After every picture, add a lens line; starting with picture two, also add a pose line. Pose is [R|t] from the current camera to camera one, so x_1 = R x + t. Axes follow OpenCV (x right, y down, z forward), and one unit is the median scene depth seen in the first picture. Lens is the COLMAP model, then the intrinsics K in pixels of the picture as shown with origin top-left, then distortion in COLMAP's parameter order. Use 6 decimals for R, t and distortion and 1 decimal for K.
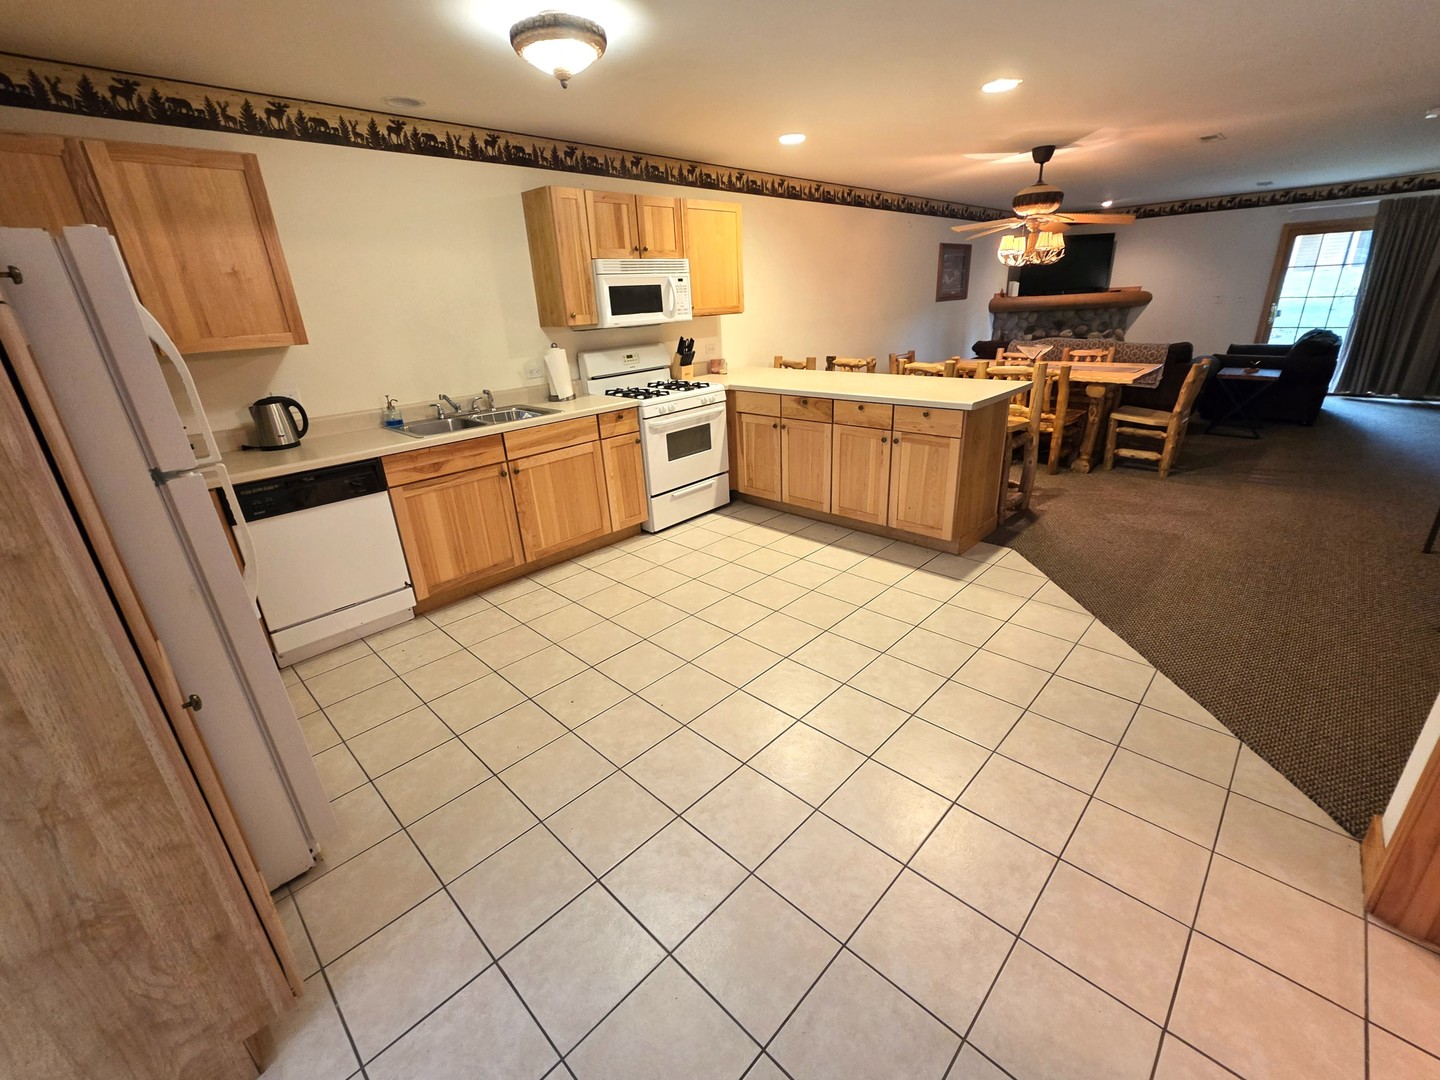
lens RADIAL K [[616.0, 0, 727.2], [0, 616.0, 533.5], [0, 0, 1]] dist [-0.001135, 0.001610]
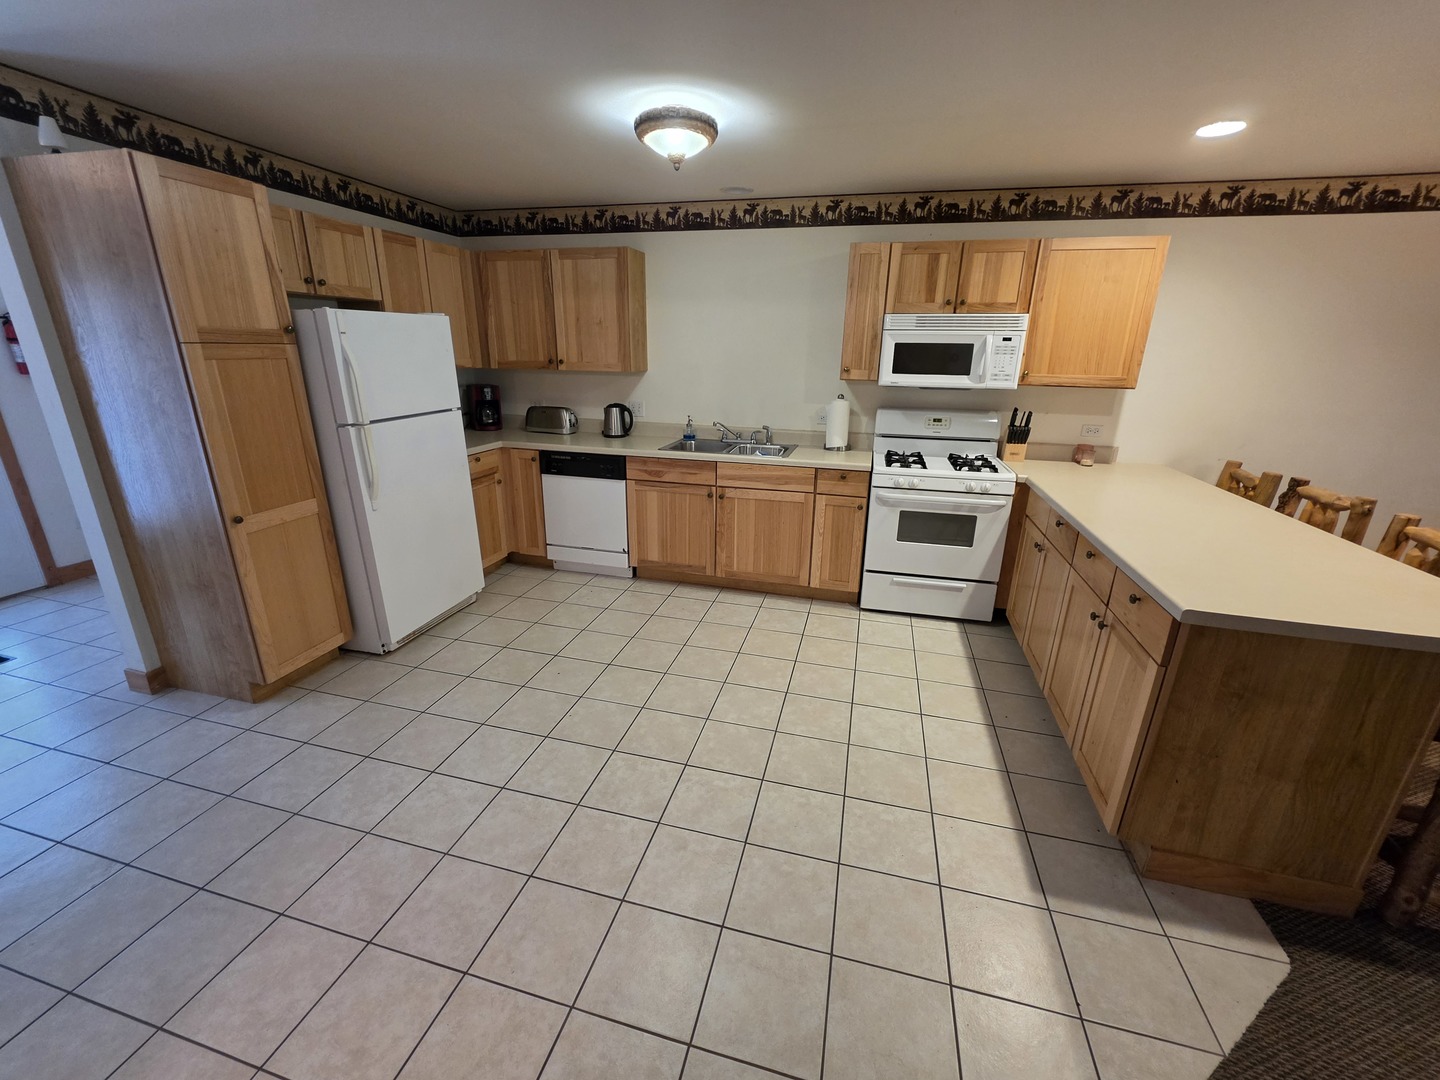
lens RADIAL K [[585.5, 0, 722.2], [0, 585.5, 536.0], [0, 0, 1]] dist [-0.004310, 0.000641]
pose [[0.484526, 0.320581, -0.813918, 0.459587], [-0.351219, 0.923435, 0.154636, -0.164431], [0.801174, 0.210938, 0.560023, 0.333010]]
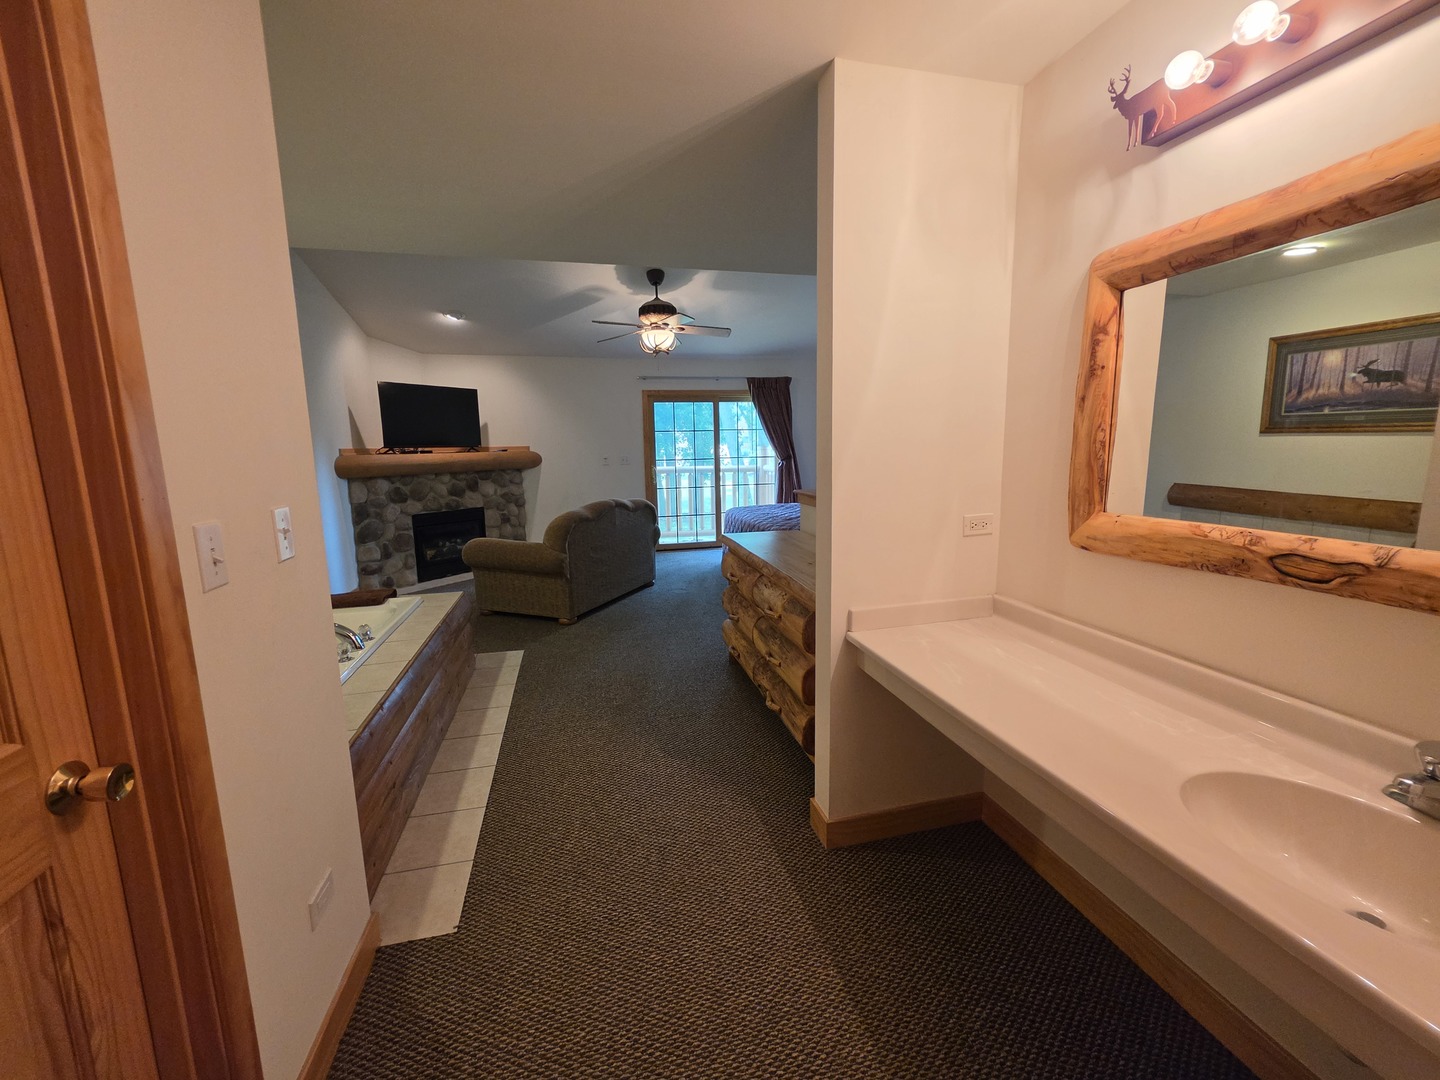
lens RADIAL K [[585.5, 0, 722.2], [0, 585.5, 536.0], [0, 0, 1]] dist [-0.004310, 0.000641]
pose [[0.536381, -0.097693, 0.838303, 0.282520], [0.297132, 0.951544, -0.079227, -0.302091], [-0.789942, 0.291582, 0.539418, 0.841489]]
